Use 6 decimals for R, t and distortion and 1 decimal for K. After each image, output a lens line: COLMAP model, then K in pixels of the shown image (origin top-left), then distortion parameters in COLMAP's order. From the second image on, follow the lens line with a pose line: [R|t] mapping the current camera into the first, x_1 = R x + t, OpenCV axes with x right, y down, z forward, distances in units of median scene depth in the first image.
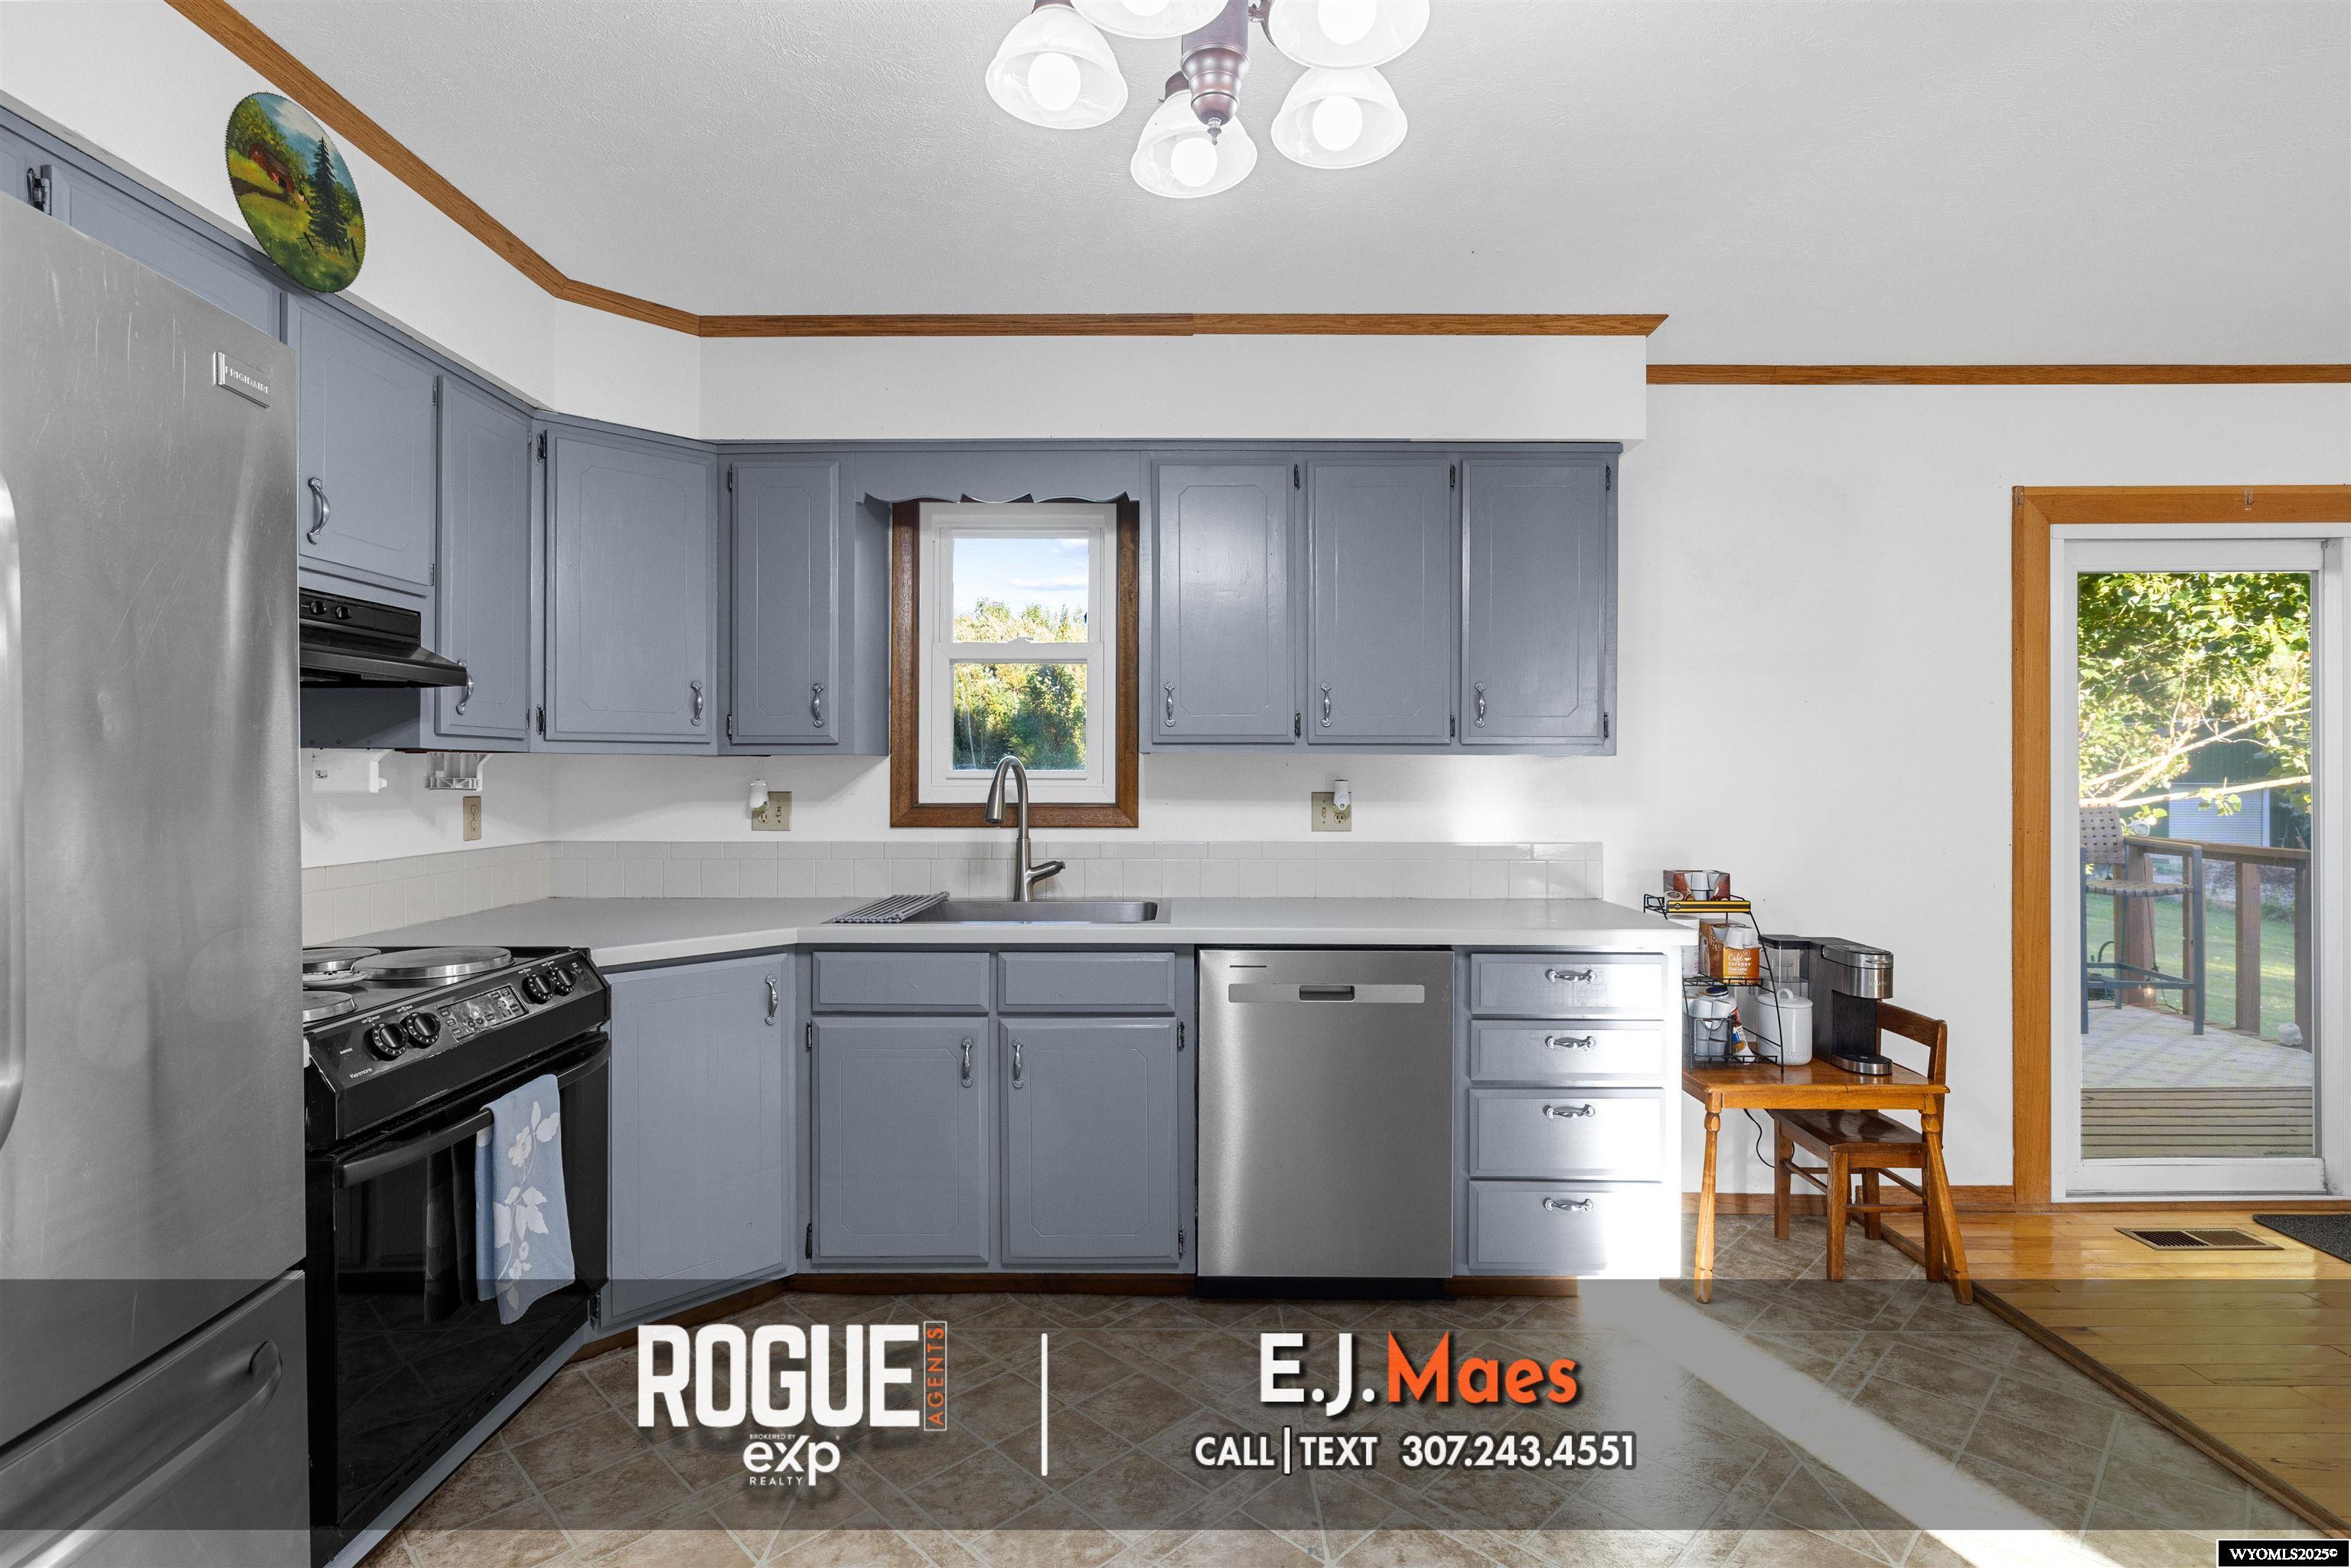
lens RADIAL K [[1131.9, 0, 1173.4], [0, 1131.9, 768.1], [0, 0, 1]] dist [-0.001713, 0.000665]
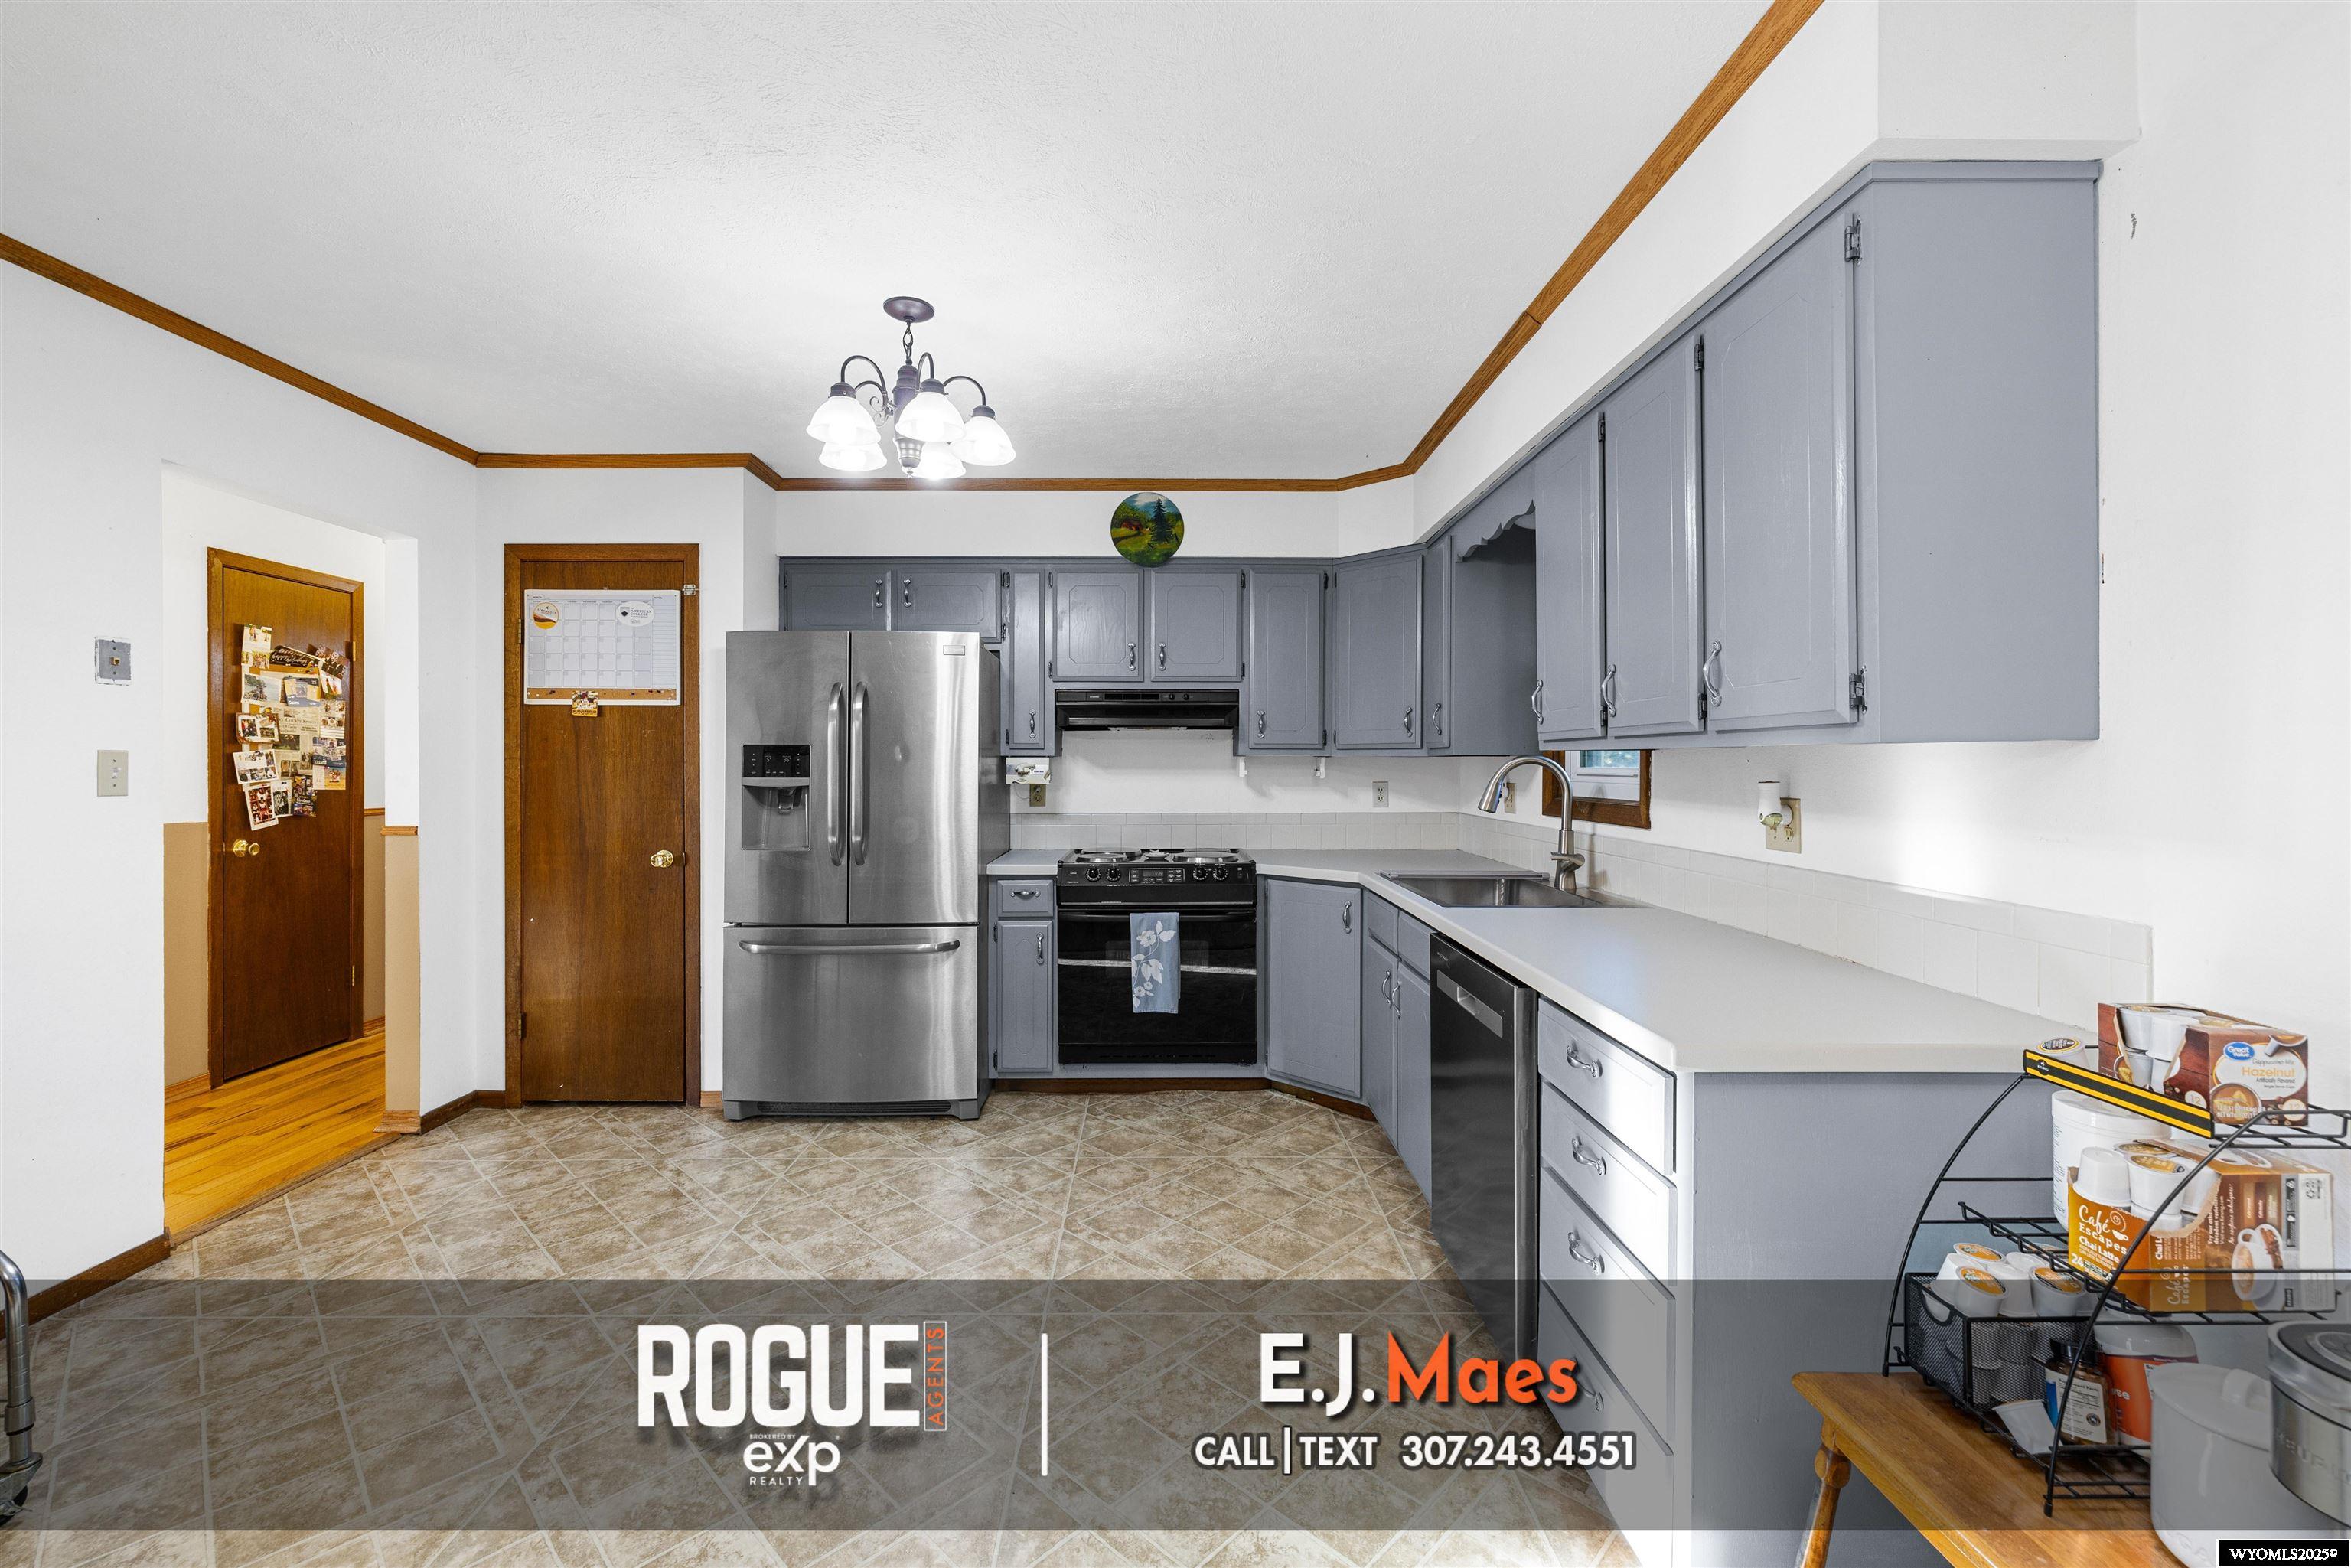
lens RADIAL K [[986.5, 0, 1168.3], [0, 986.5, 766.8], [0, 0, 1]] dist [0.002161, -0.000154]
pose [[0.011000, 0.001938, -0.999938, 0.866802], [0.002250, 0.999996, 0.001963, -0.000654], [0.999937, -0.002271, 0.010996, 0.660633]]
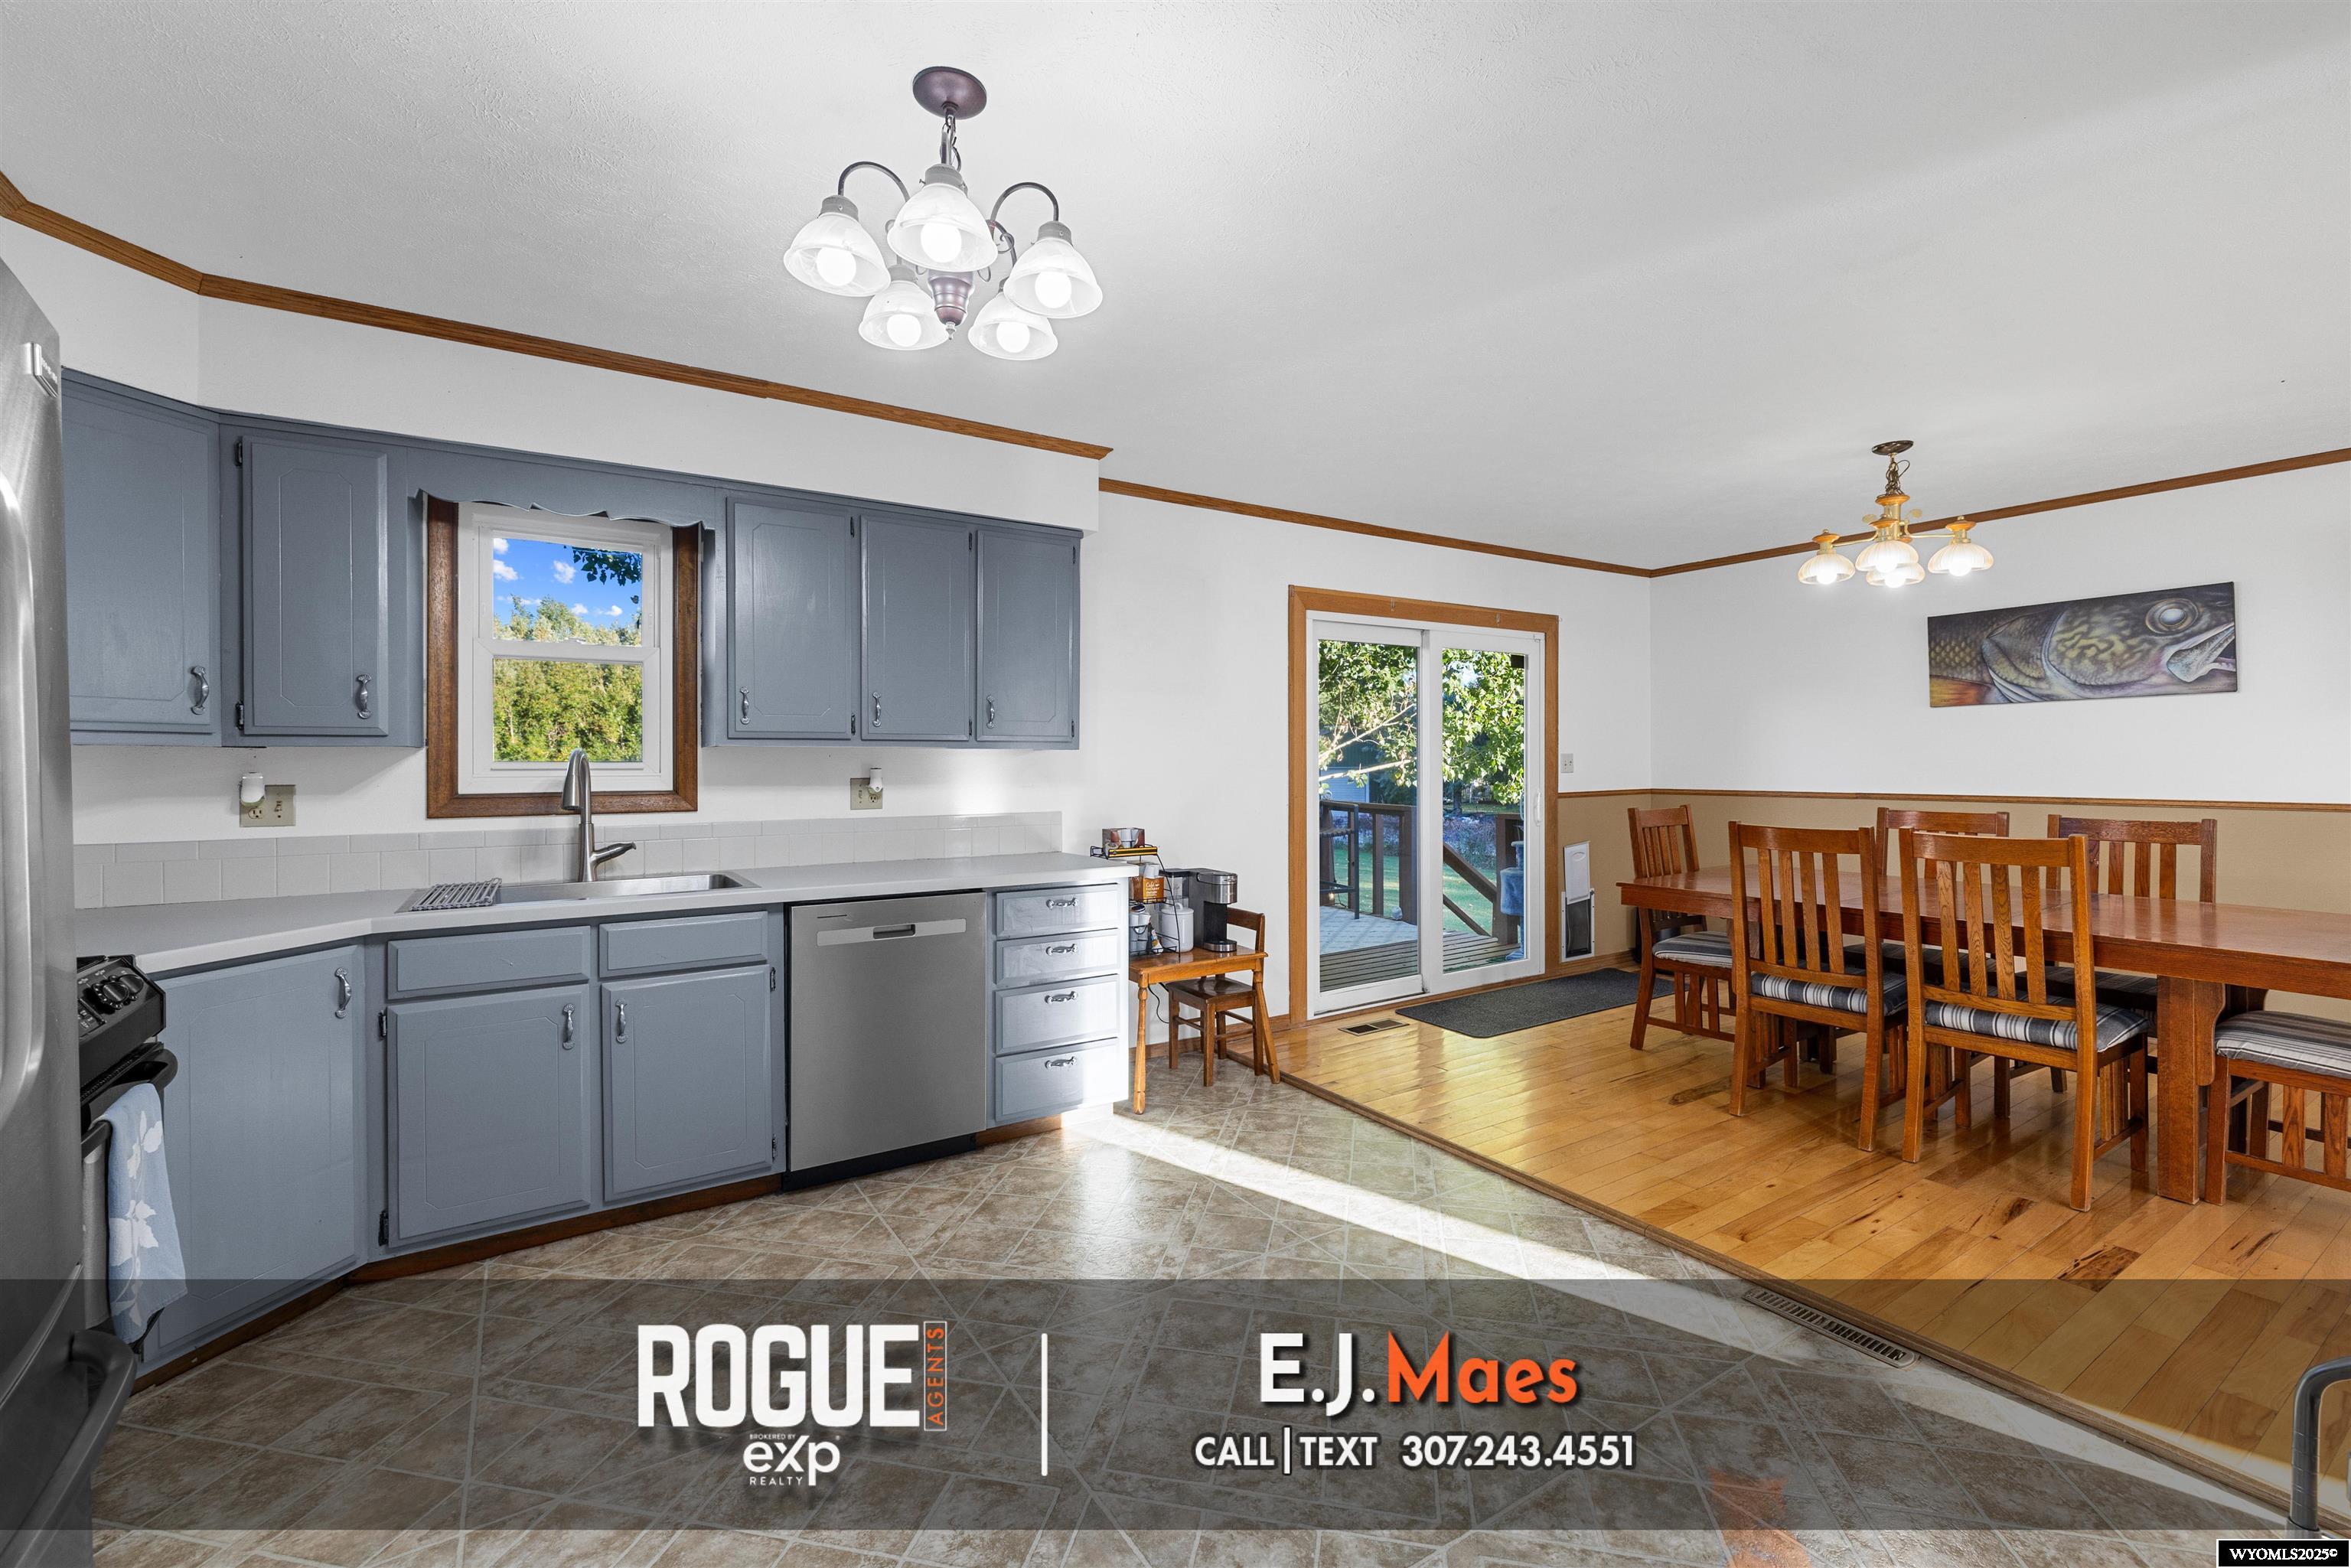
lens RADIAL K [[986.5, 0, 1168.3], [0, 986.5, 766.8], [0, 0, 1]] dist [0.002161, -0.000154]
pose [[0.840497, -0.007013, 0.541771, -0.190919], [0.002686, 0.999958, 0.008777, 0.000165], [-0.541809, -0.005921, 0.840481, -0.110179]]
